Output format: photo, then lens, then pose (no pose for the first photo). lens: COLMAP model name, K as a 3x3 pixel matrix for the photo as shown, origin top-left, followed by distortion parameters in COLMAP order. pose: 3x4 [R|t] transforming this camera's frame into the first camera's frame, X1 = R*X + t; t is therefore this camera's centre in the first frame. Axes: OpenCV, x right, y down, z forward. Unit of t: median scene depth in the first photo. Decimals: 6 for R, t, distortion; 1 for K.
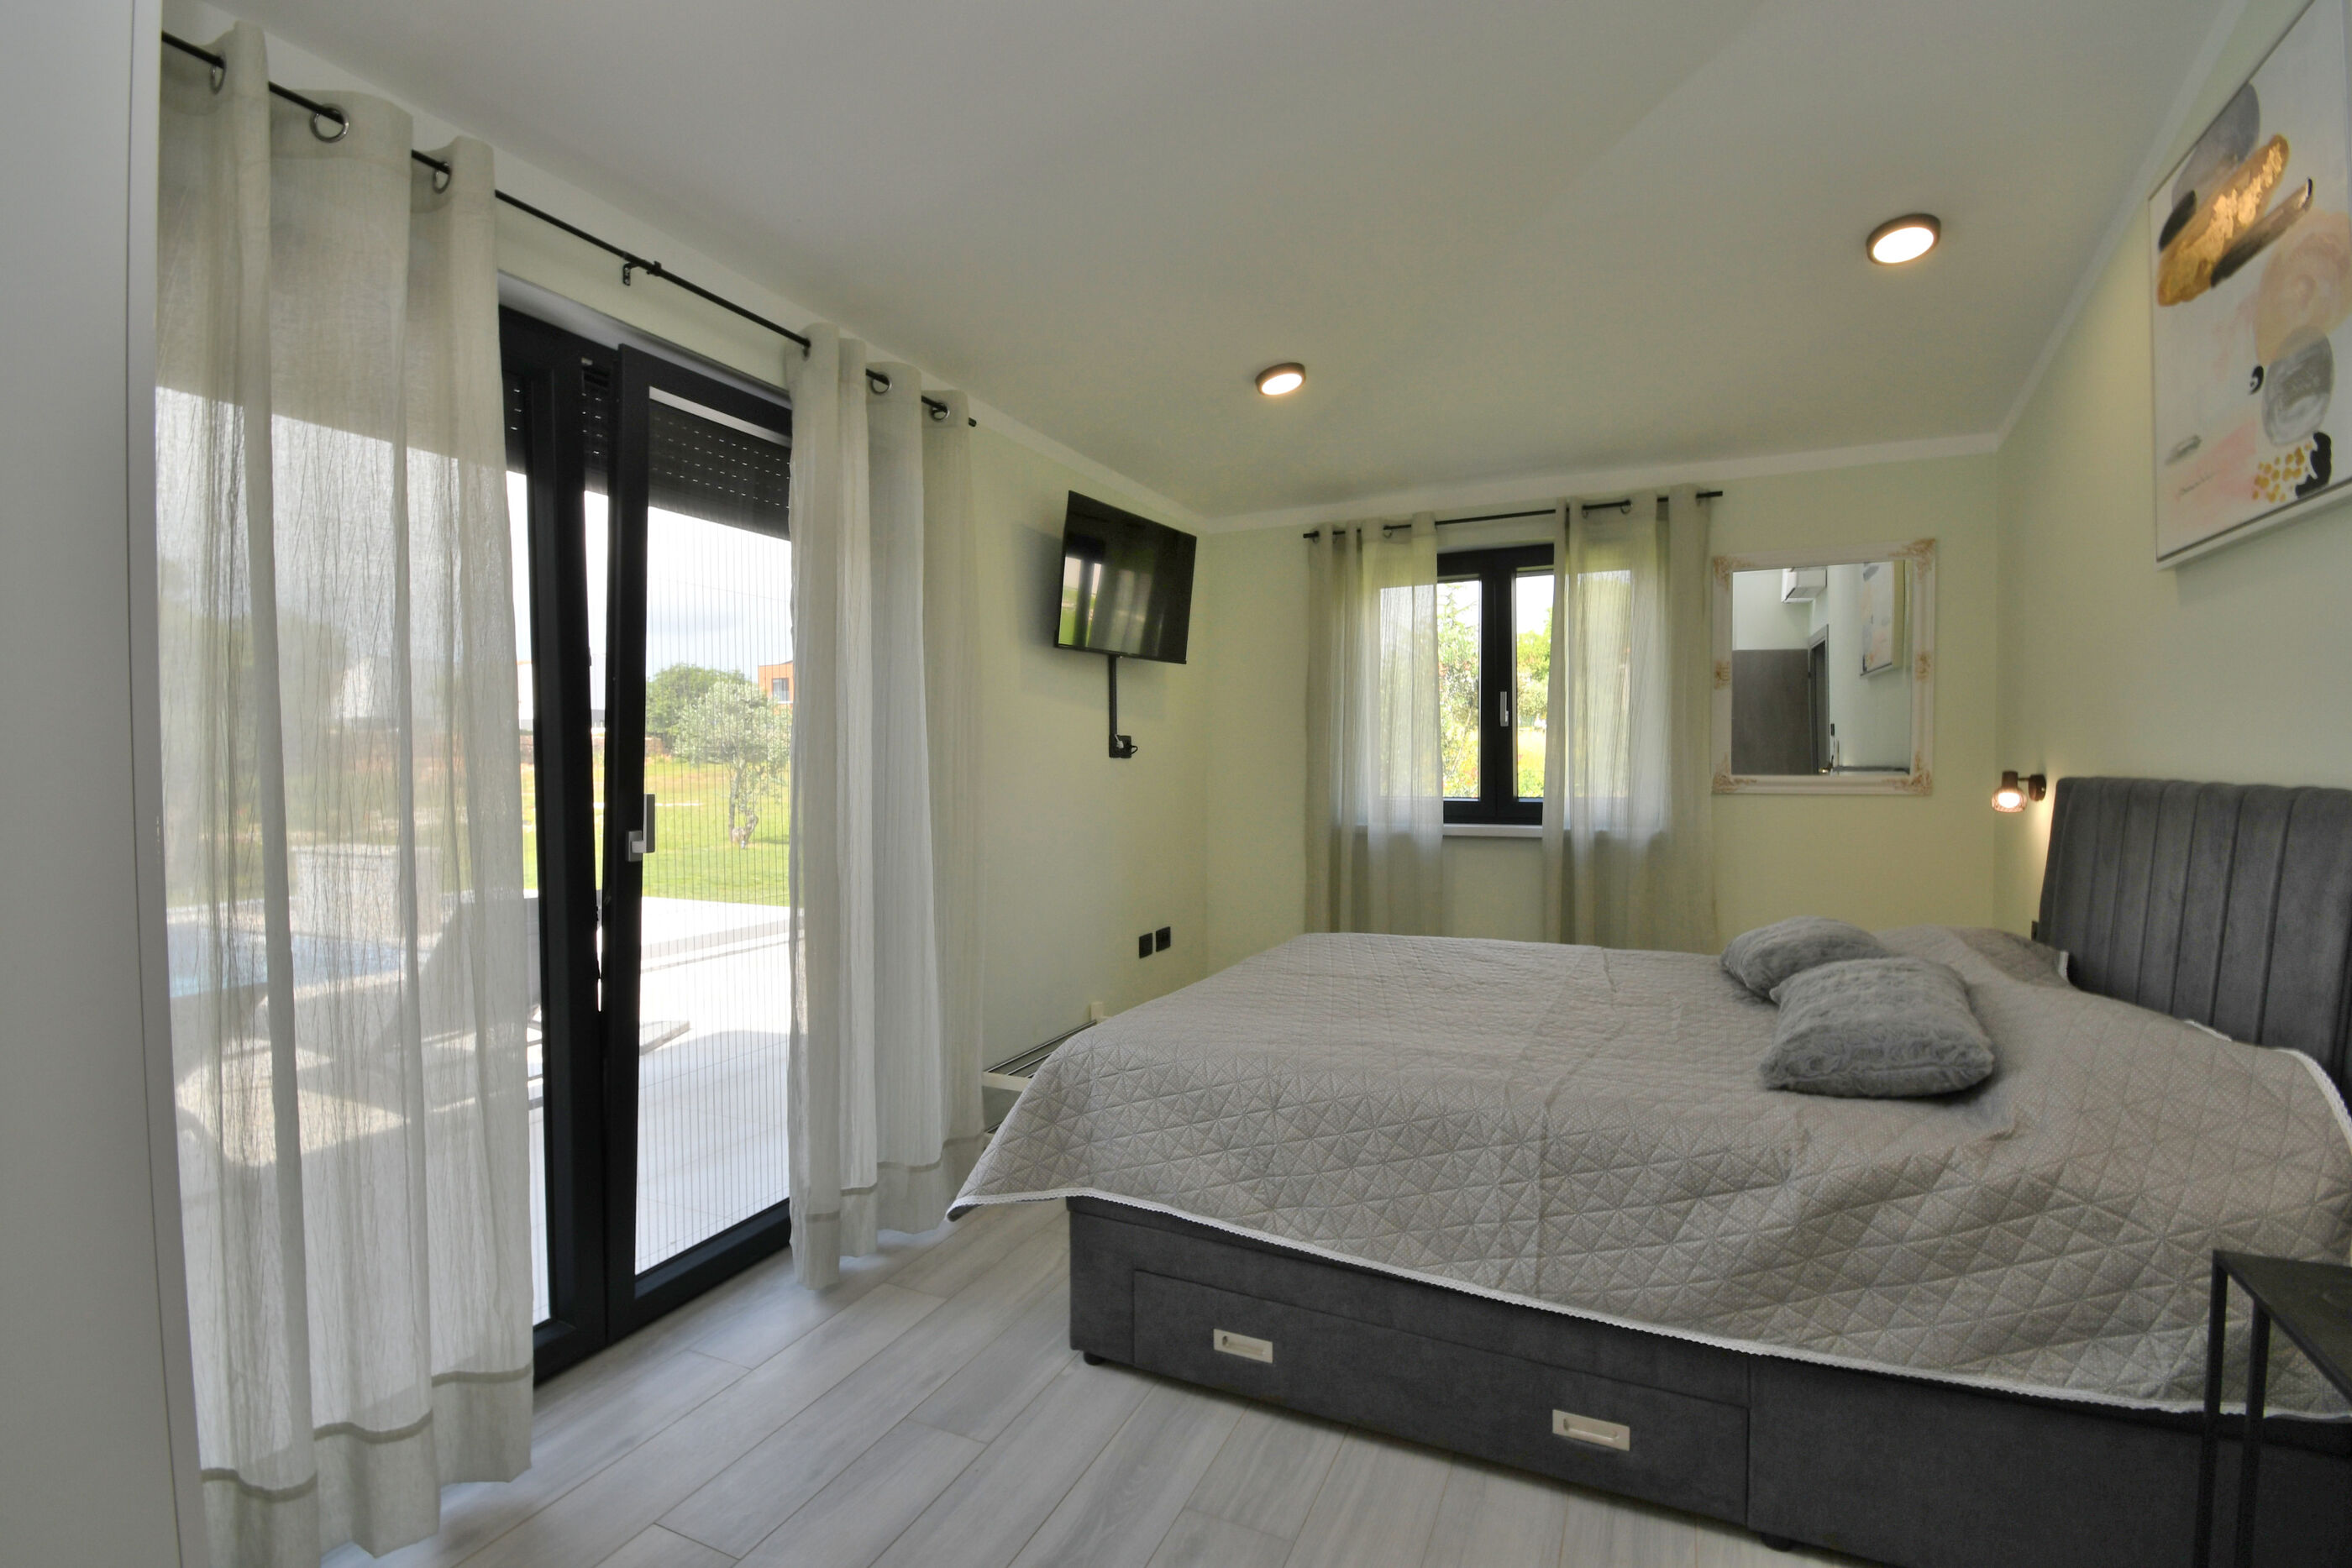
lens RADIAL K [[1021.9, 0, 1195.7], [0, 1021.9, 803.5], [0, 0, 1]] dist [0.013113, -0.023130]
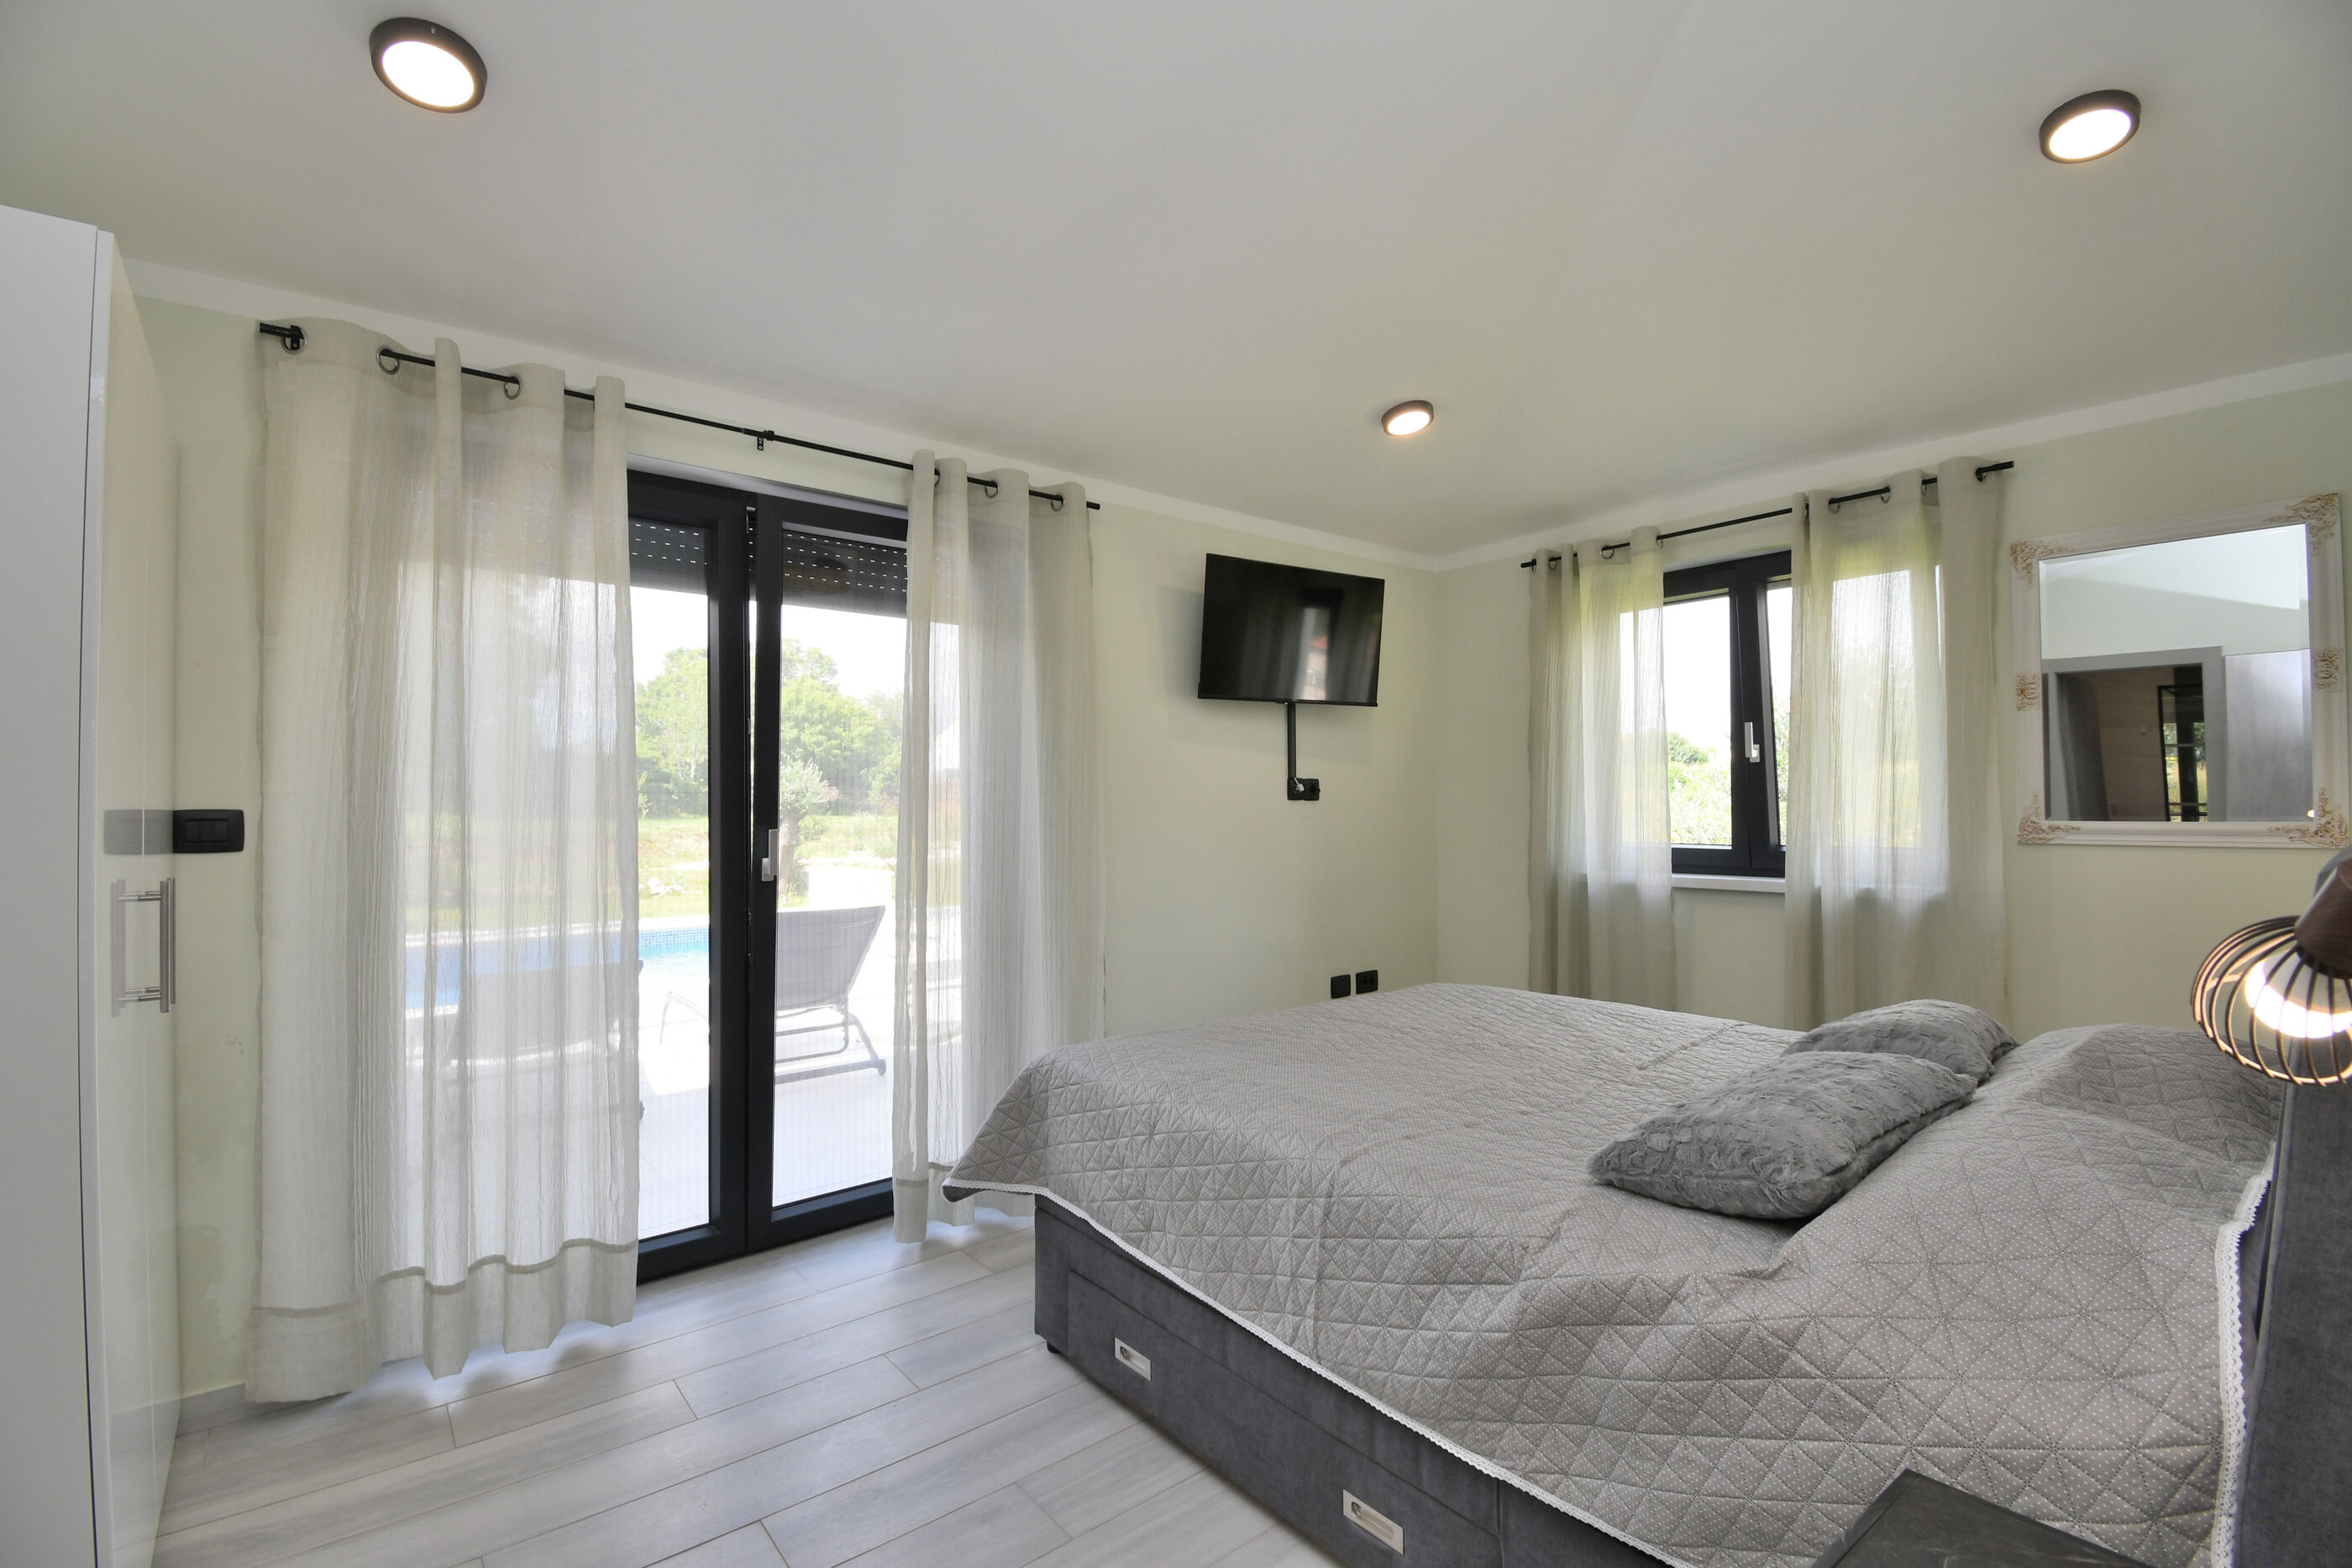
lens RADIAL K [[1021.9, 0, 1195.7], [0, 1021.9, 803.5], [0, 0, 1]] dist [0.013113, -0.023130]
pose [[0.901694, -0.001190, -0.432374, 0.554342], [-0.016439, 0.999179, -0.037032, -0.003128], [0.432063, 0.040499, 0.900934, 0.056544]]
